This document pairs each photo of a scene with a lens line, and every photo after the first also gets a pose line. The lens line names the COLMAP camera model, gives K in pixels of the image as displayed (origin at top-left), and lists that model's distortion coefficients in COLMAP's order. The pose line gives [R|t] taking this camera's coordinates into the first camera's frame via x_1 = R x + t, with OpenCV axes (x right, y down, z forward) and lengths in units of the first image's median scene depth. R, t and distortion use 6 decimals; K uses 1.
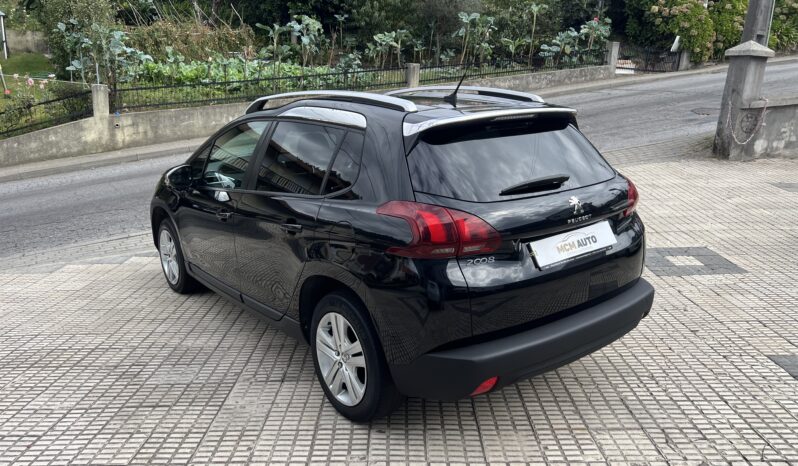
lens RADIAL K [[604.6, 0, 399.0], [0, 604.6, 233.0], [0, 0, 1]] dist [0.048324, -0.037300]
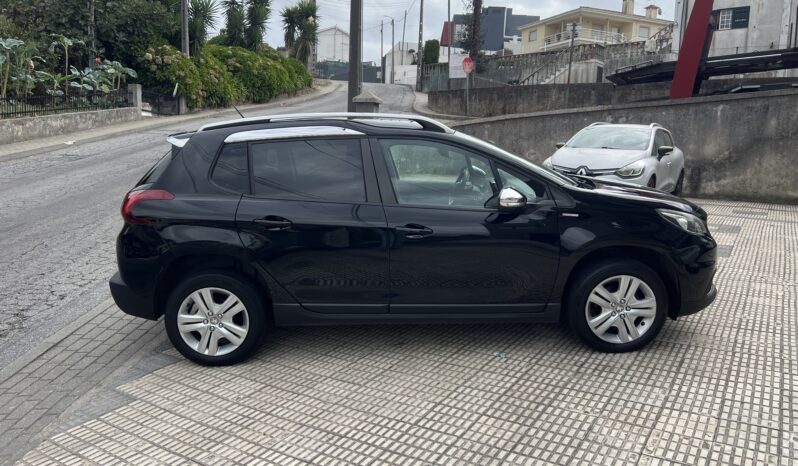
lens RADIAL K [[601.1, 0, 399.0], [0, 601.1, 233.0], [0, 0, 1]] dist [0.032348, -0.007585]
pose [[0.534317, -0.144157, 0.832901, -0.399370], [0.206893, 0.977683, 0.036491, -0.028826], [-0.819574, 0.152824, 0.552217, 0.185319]]
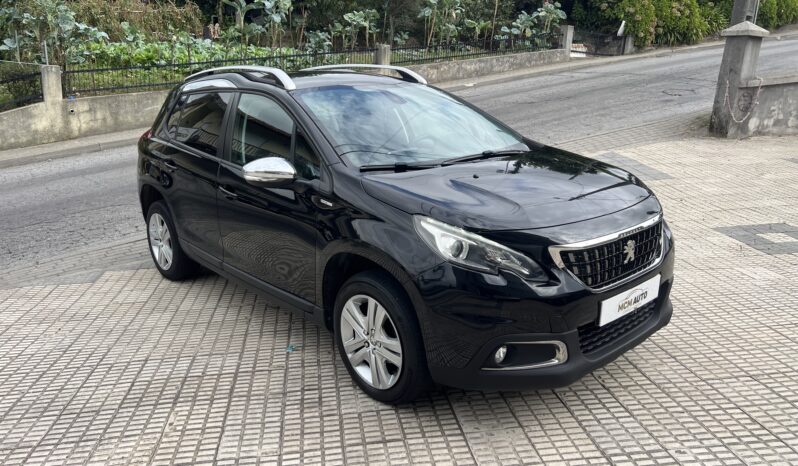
lens RADIAL K [[601.1, 0, 399.0], [0, 601.1, 233.0], [0, 0, 1]] dist [0.032348, -0.007585]
pose [[0.989263, -0.038807, 0.140902, -0.117331], [0.035662, 0.999057, 0.024774, -0.003731], [-0.141731, -0.019483, 0.989713, 0.048958]]
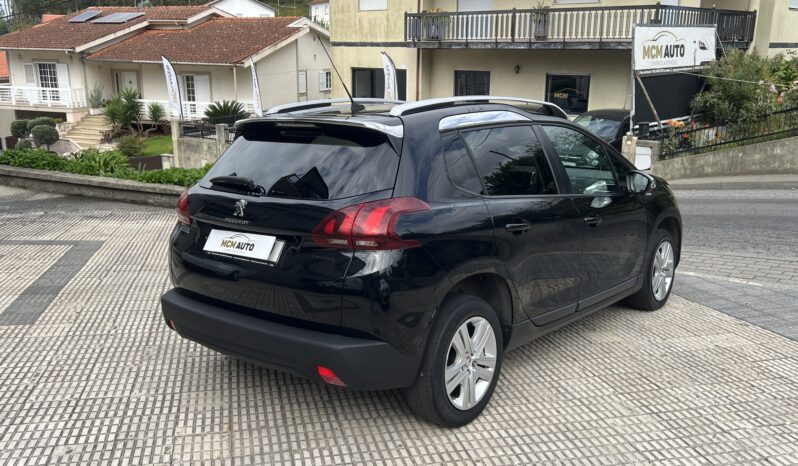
lens RADIAL K [[698.2, 0, 397.2], [0, 698.2, 265.4], [0, 0, 1]] dist [0.033875, -0.002254]
pose [[0.226215, 0.240431, -0.943938, 0.312083], [-0.238614, 0.953212, 0.185609, -0.049170], [0.944399, 0.183249, 0.273001, 0.198798]]
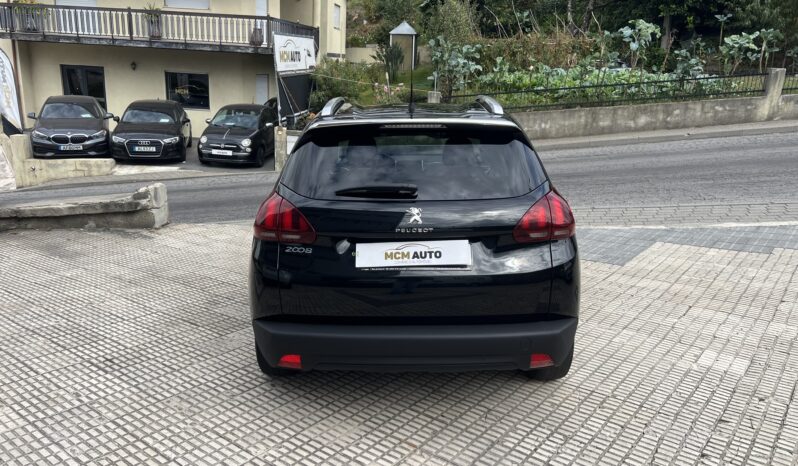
lens RADIAL K [[604.6, 0, 399.0], [0, 604.6, 233.0], [0, 0, 1]] dist [0.048324, -0.037300]
pose [[0.786634, 0.153257, -0.598097, 0.182159], [-0.160281, 0.986182, 0.041894, -0.011703], [0.596253, 0.062909, 0.800328, 0.041217]]
